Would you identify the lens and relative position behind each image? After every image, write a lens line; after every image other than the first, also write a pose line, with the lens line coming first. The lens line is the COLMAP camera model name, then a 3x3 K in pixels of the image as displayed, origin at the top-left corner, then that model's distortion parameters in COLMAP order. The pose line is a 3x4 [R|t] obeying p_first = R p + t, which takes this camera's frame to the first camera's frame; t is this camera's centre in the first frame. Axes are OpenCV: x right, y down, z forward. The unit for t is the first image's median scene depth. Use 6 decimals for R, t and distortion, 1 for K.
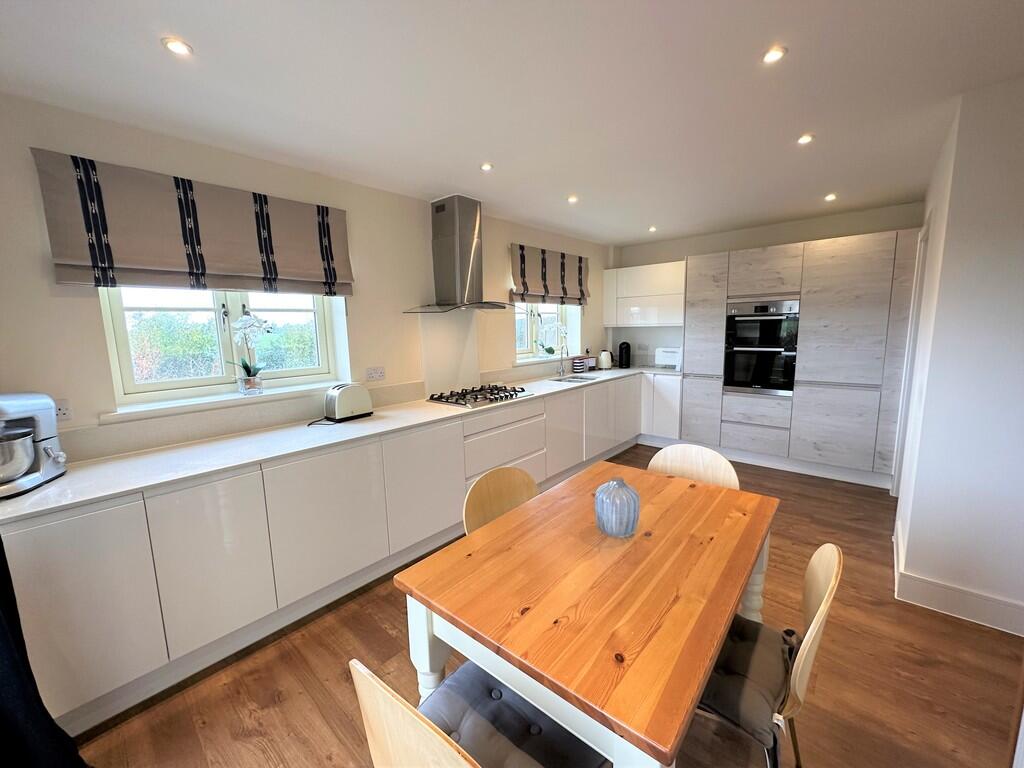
lens RADIAL K [[418.1, 0, 512.0], [0, 418.1, 384.0], [0, 0, 1]] dist [-0.000999, -0.000098]
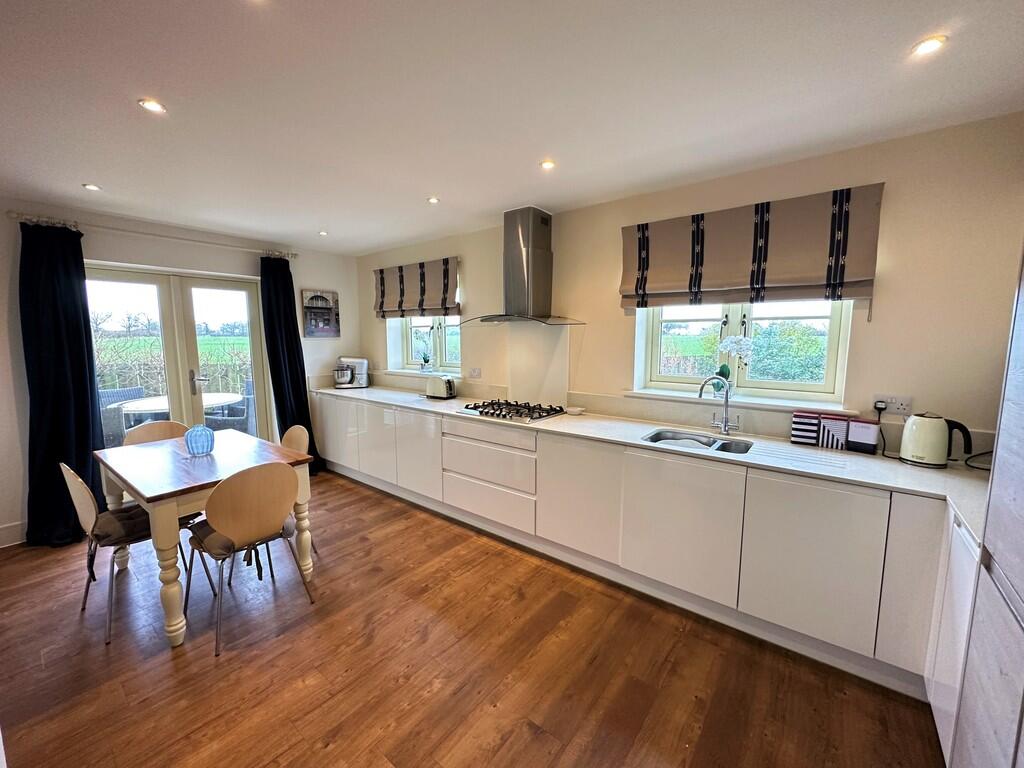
lens RADIAL K [[406.8, 0, 536.3], [0, 406.8, 396.0], [0, 0, 1]] dist [-0.018055, 0.000040]
pose [[0.074551, 0.163107, -0.983788, 0.592909], [-0.144802, 0.977848, 0.151149, -0.108471], [0.986648, 0.131186, 0.096518, 0.666298]]
